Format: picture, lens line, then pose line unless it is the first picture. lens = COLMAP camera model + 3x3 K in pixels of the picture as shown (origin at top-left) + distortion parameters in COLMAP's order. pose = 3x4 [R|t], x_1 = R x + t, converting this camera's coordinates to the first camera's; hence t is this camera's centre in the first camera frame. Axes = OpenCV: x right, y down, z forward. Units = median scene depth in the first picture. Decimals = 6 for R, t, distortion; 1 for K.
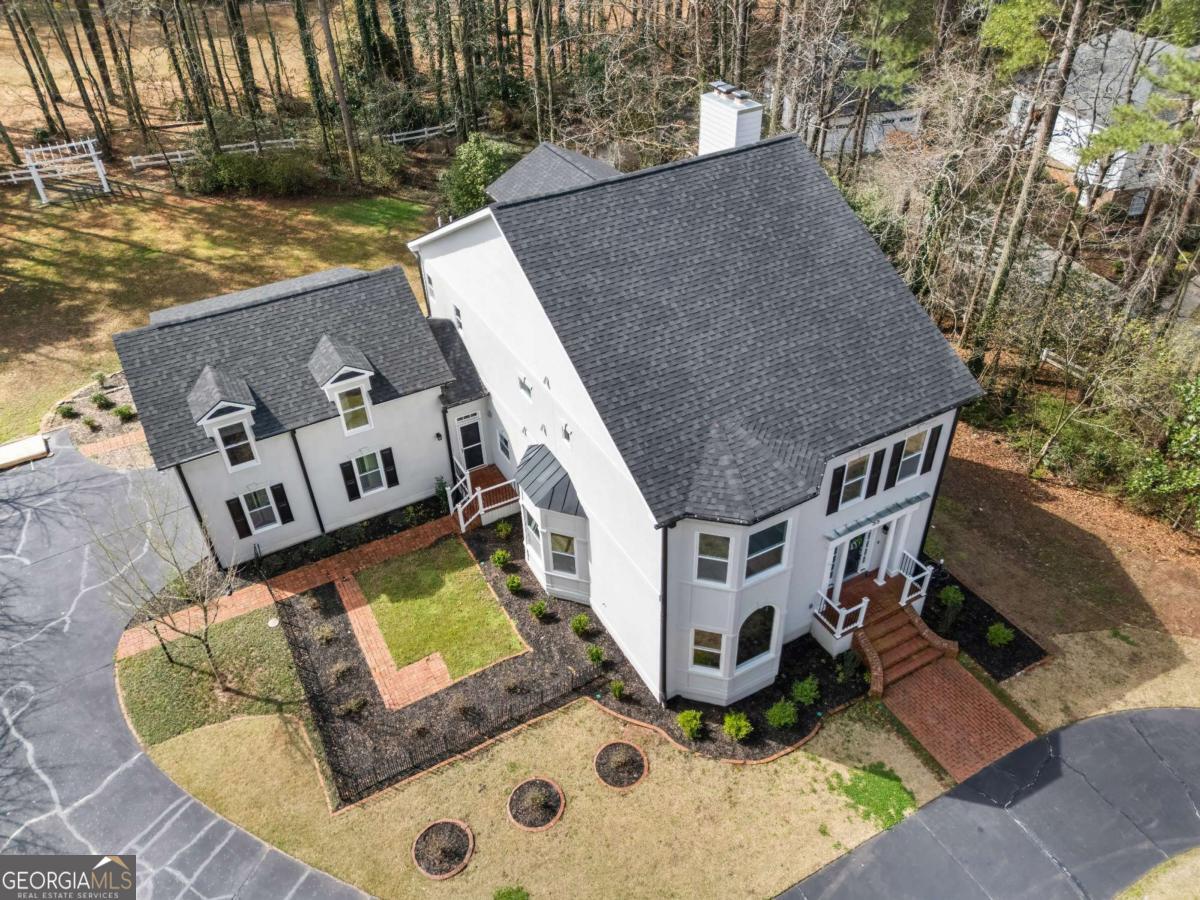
lens RADIAL K [[879.5, 0, 600.0], [0, 879.5, 450.0], [0, 0, 1]] dist [0.027574, -0.000629]
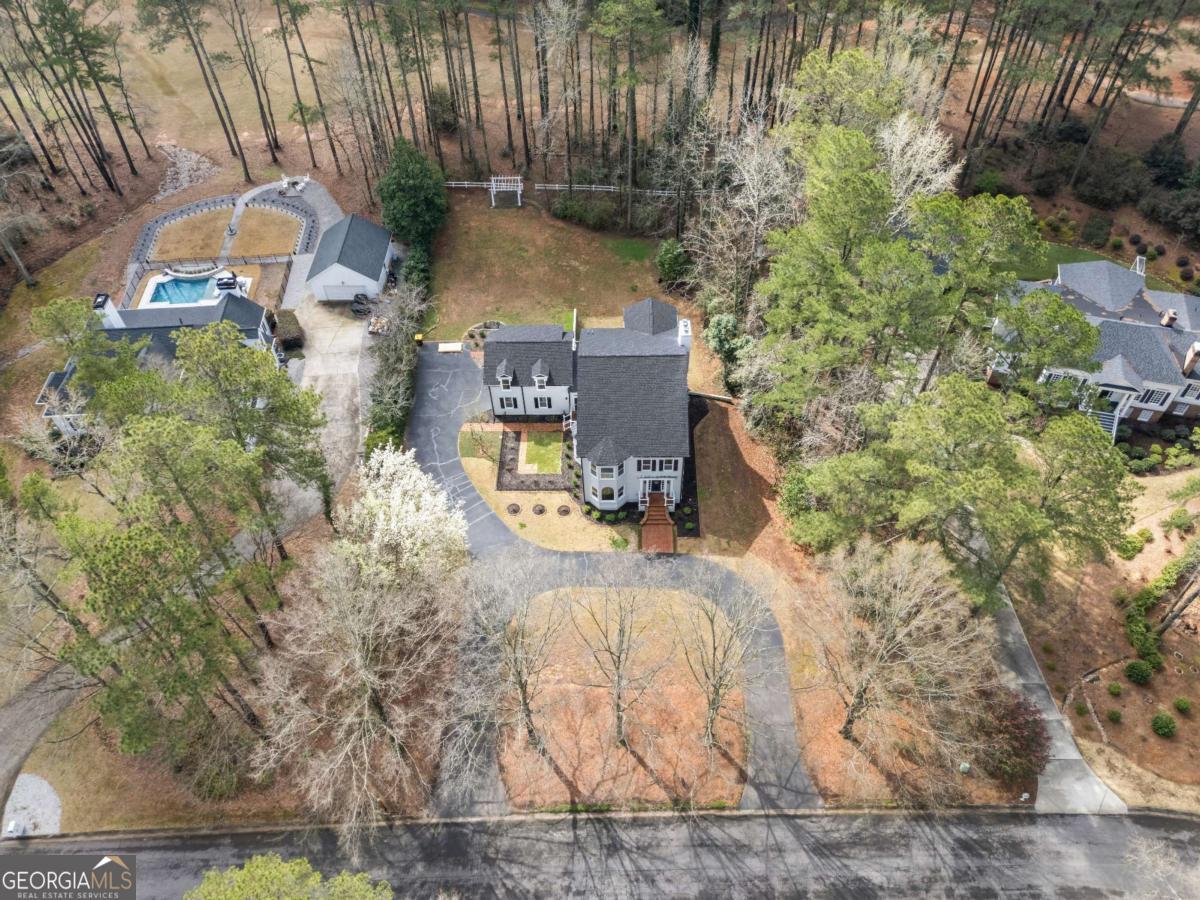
lens RADIAL K [[823.2, 0, 600.0], [0, 823.2, 450.0], [0, 0, 1]] dist [0.018719, 0.000860]
pose [[0.874840, 0.380015, -0.300406, 0.950982], [-0.307833, 0.914955, 0.260954, -0.714257], [0.374024, -0.135819, 0.917420, -1.802091]]
